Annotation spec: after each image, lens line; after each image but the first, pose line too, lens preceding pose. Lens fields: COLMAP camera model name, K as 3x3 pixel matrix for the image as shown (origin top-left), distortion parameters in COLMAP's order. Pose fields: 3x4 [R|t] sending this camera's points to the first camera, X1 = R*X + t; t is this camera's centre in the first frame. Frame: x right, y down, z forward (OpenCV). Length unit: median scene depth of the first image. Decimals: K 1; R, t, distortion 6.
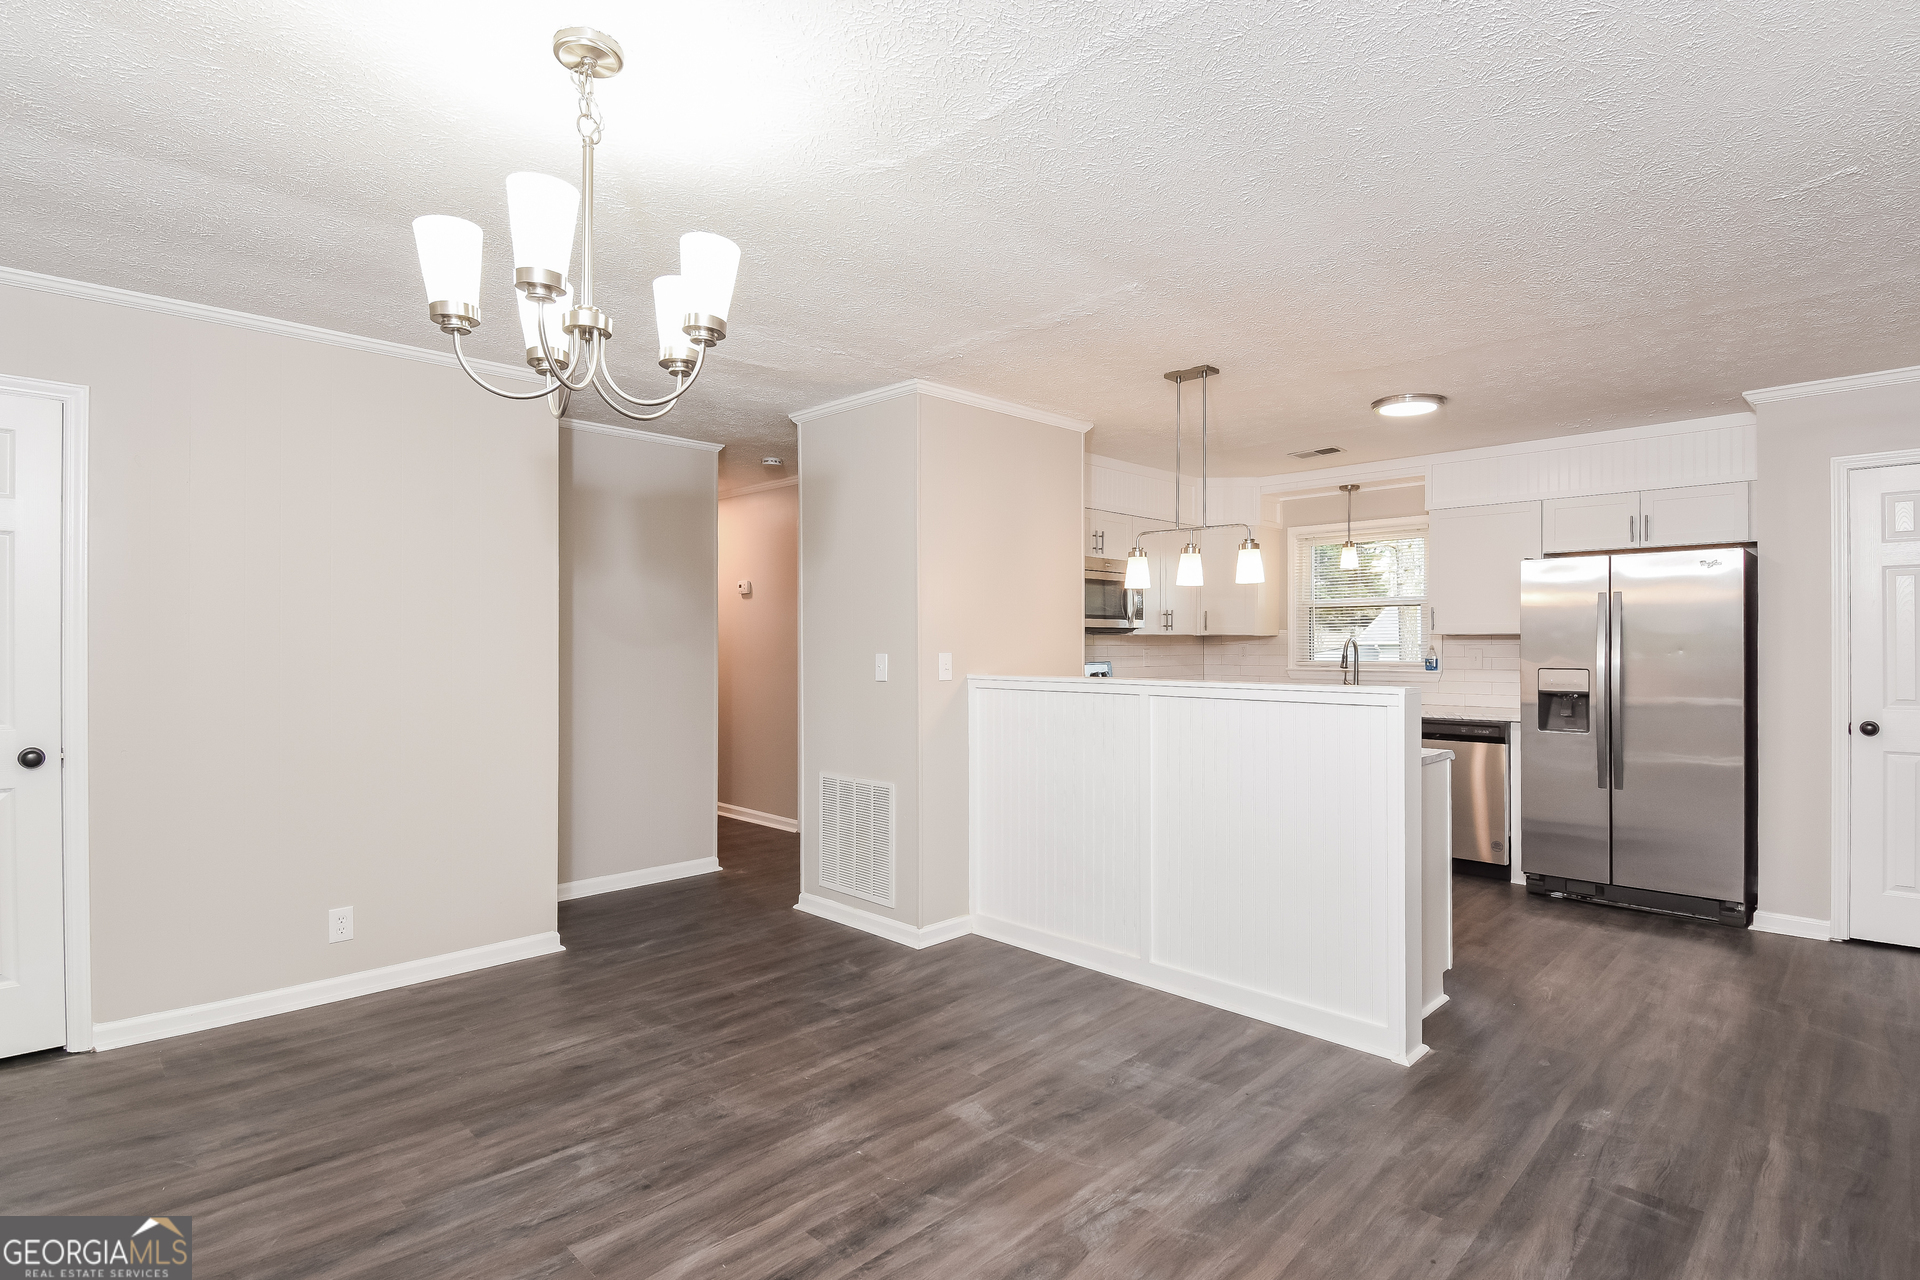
lens RADIAL K [[939.5, 0, 960.0], [0, 939.5, 640.0], [0, 0, 1]] dist [-0.001034, -0.000758]
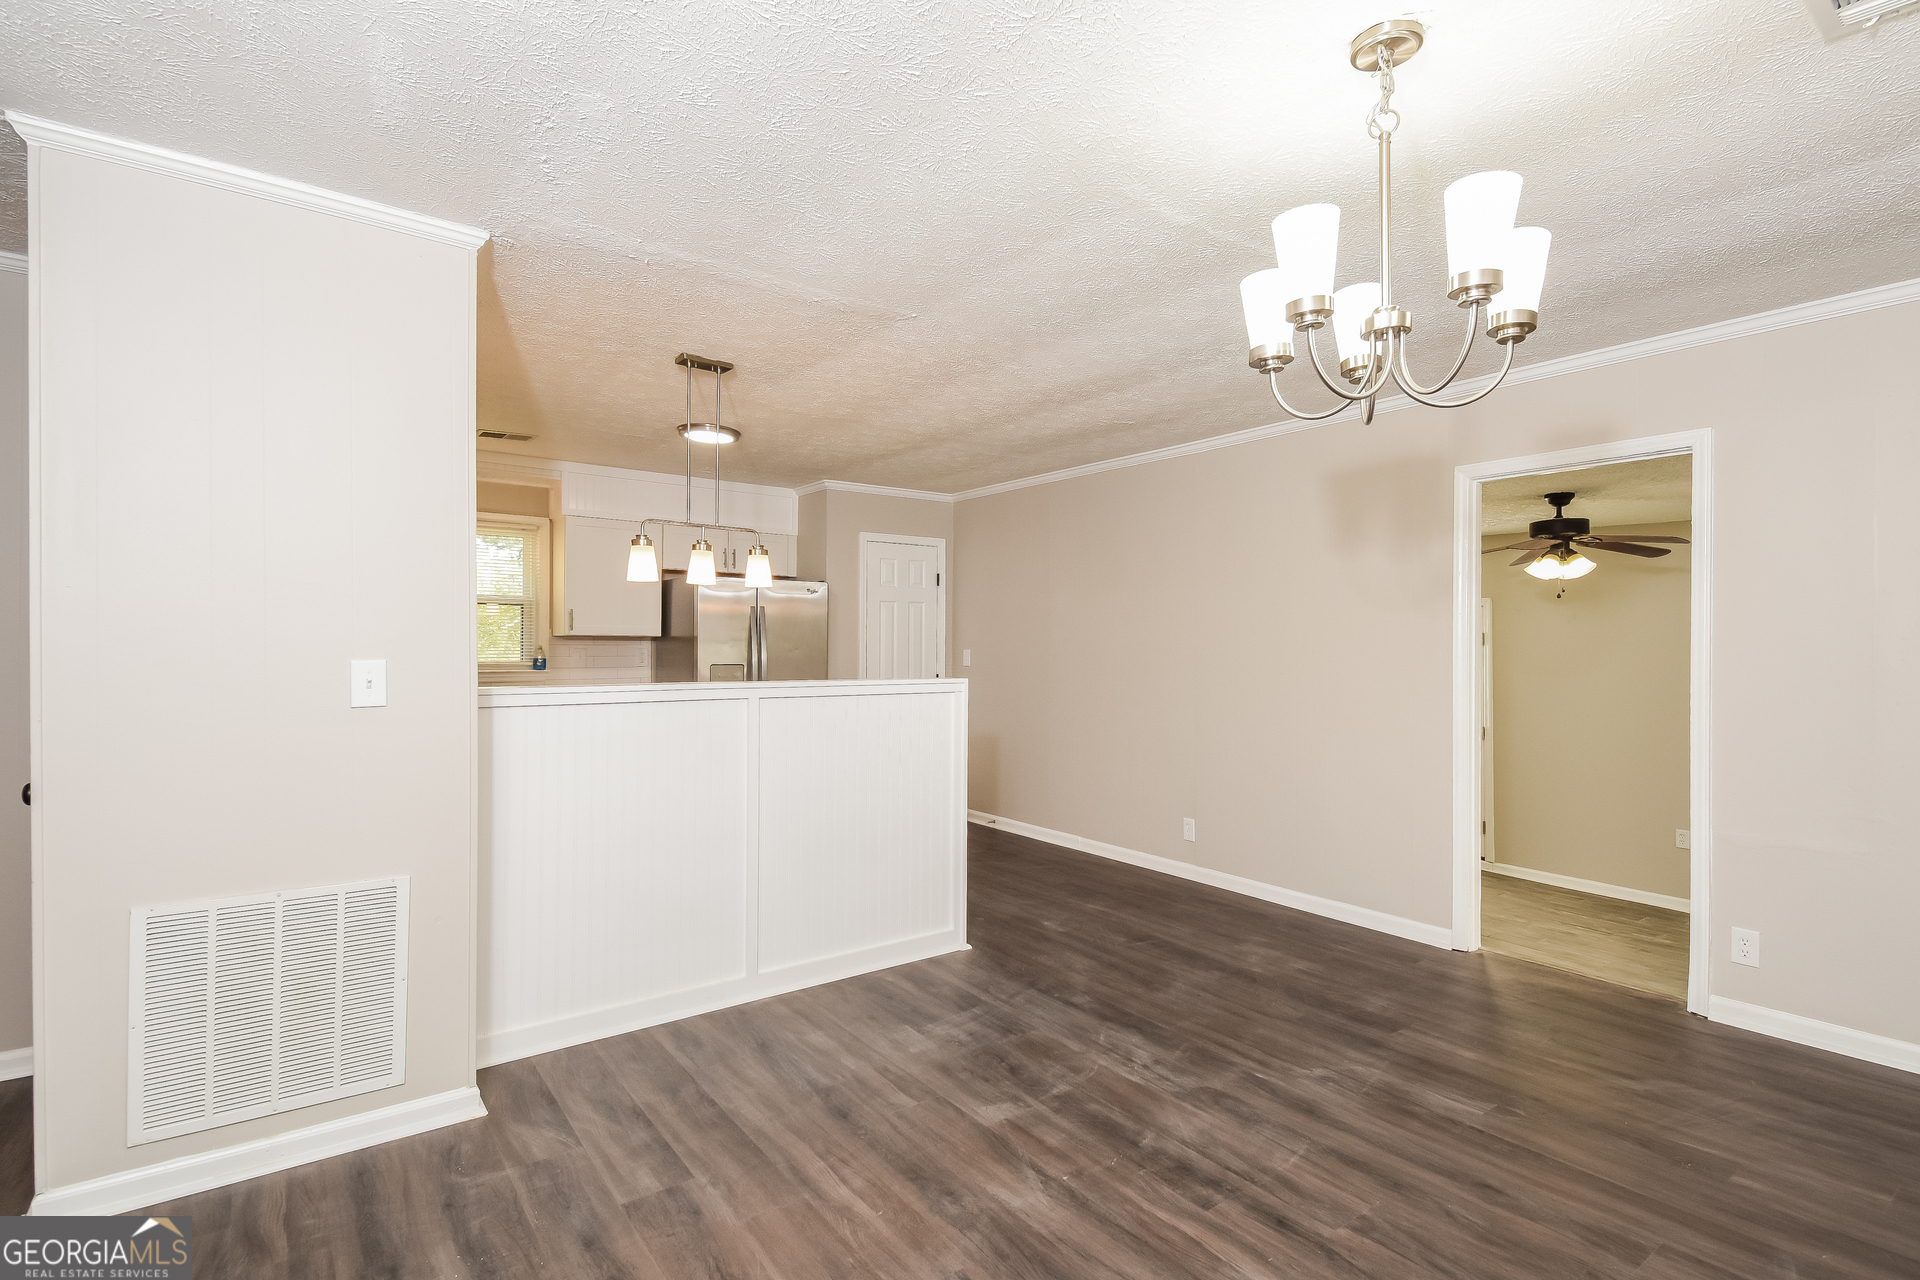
lens RADIAL K [[936.9, 0, 960.0], [0, 936.9, 640.0], [0, 0, 1]] dist [0.029541, -0.000232]
pose [[0.143340, 0.006151, 0.989654, -0.916460], [-0.008325, 0.999953, -0.005010, 0.002121], [-0.989638, -0.007521, 0.143385, 0.823624]]
